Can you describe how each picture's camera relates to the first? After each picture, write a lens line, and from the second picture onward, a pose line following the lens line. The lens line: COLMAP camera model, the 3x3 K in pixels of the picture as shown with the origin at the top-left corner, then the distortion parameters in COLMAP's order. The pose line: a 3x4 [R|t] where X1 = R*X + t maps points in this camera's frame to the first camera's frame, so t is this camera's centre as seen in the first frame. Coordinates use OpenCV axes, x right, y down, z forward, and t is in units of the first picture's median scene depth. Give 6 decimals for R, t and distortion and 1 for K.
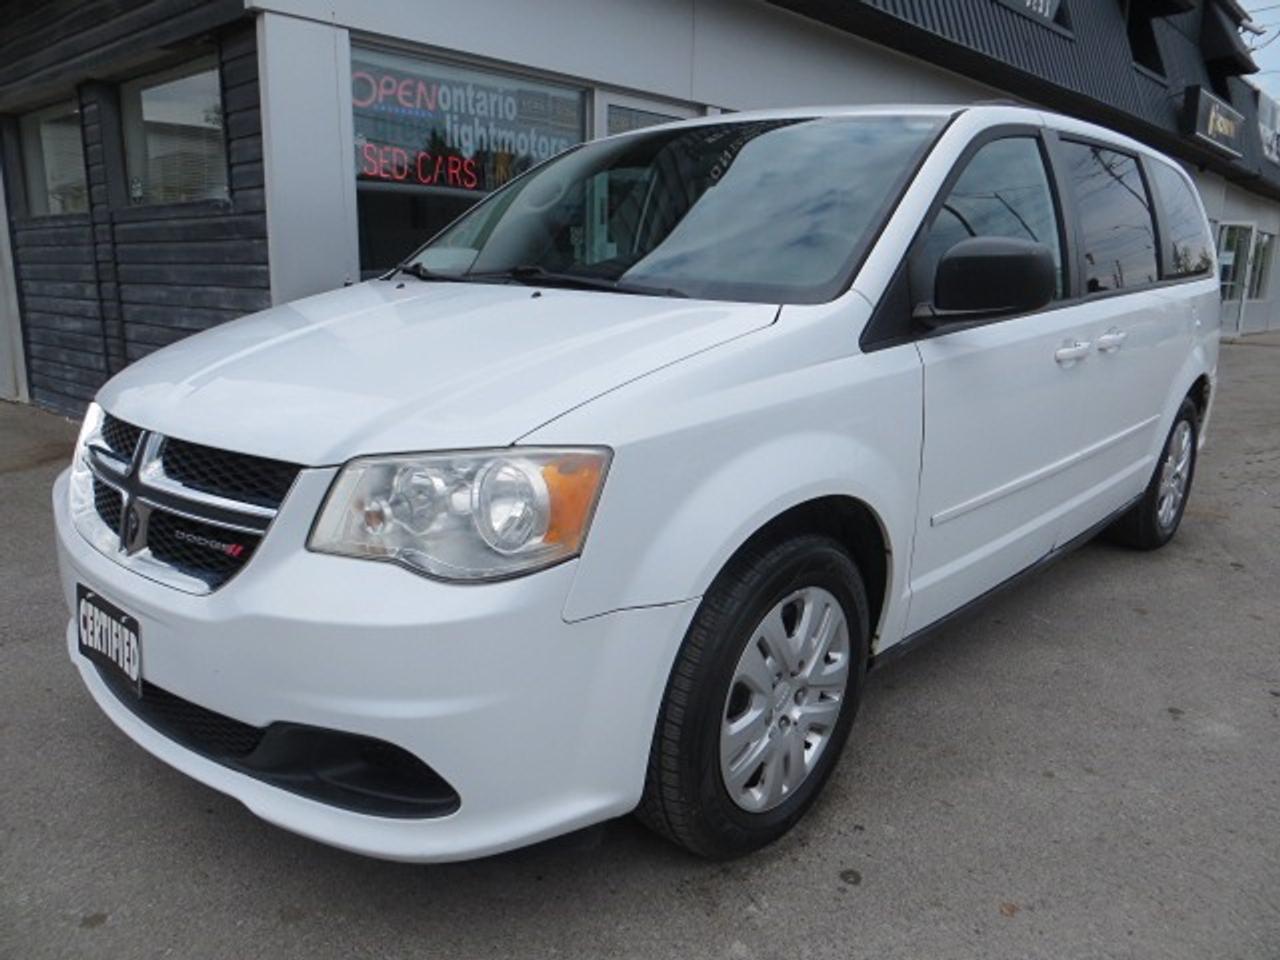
lens RADIAL K [[950.3, 0, 642.0], [0, 950.3, 480.2], [0, 0, 1]] dist [-0.014076, -0.008168]
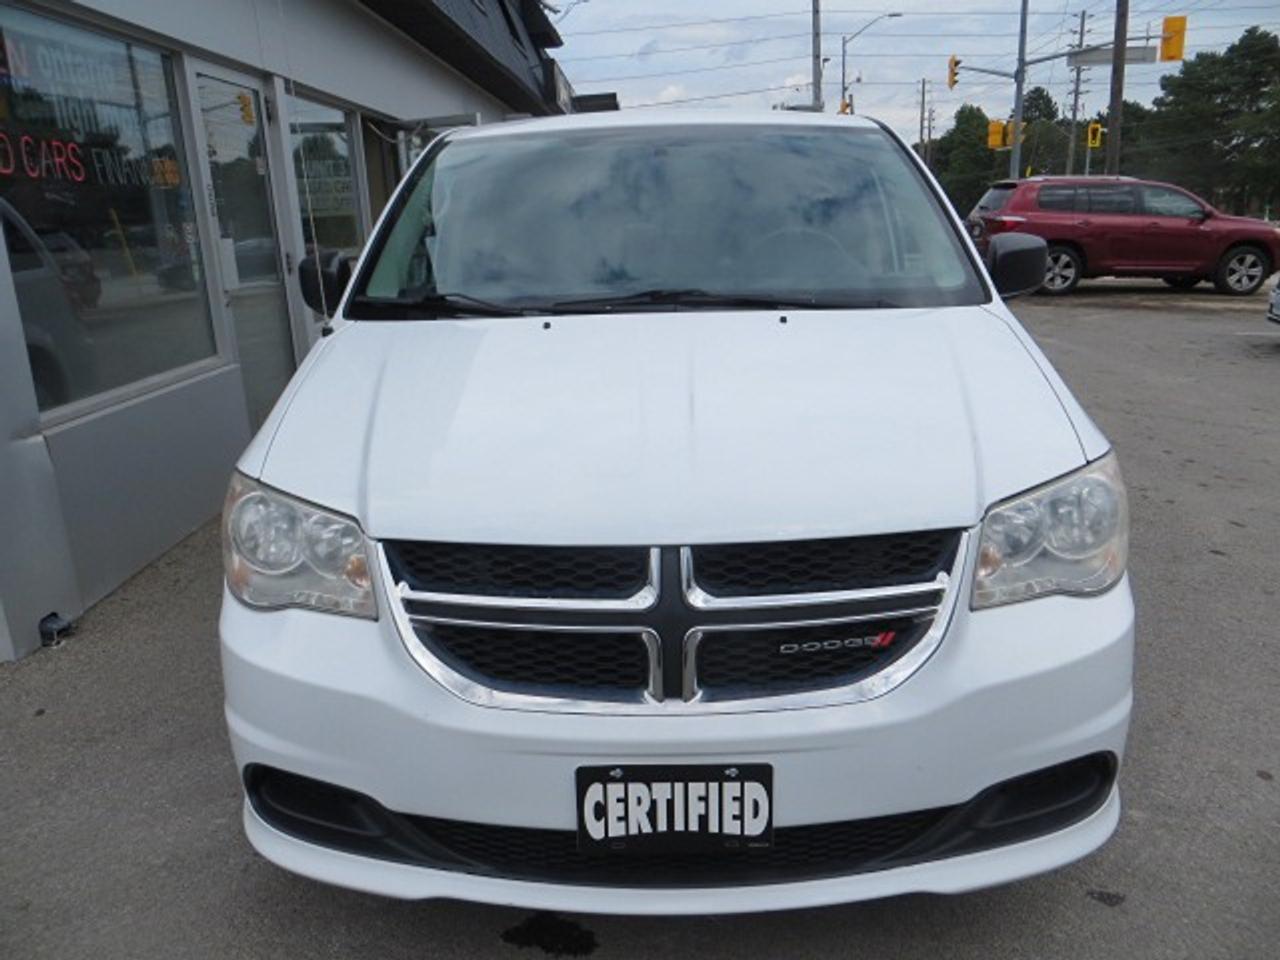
lens RADIAL K [[950.3, 0, 644.7], [0, 950.3, 480.1], [0, 0, 1]] dist [-0.014076, -0.008168]
pose [[0.759018, -0.221946, 0.612072, -0.374093], [0.194764, 0.974455, 0.111828, -0.073934], [-0.621256, 0.034330, 0.782856, 0.138861]]
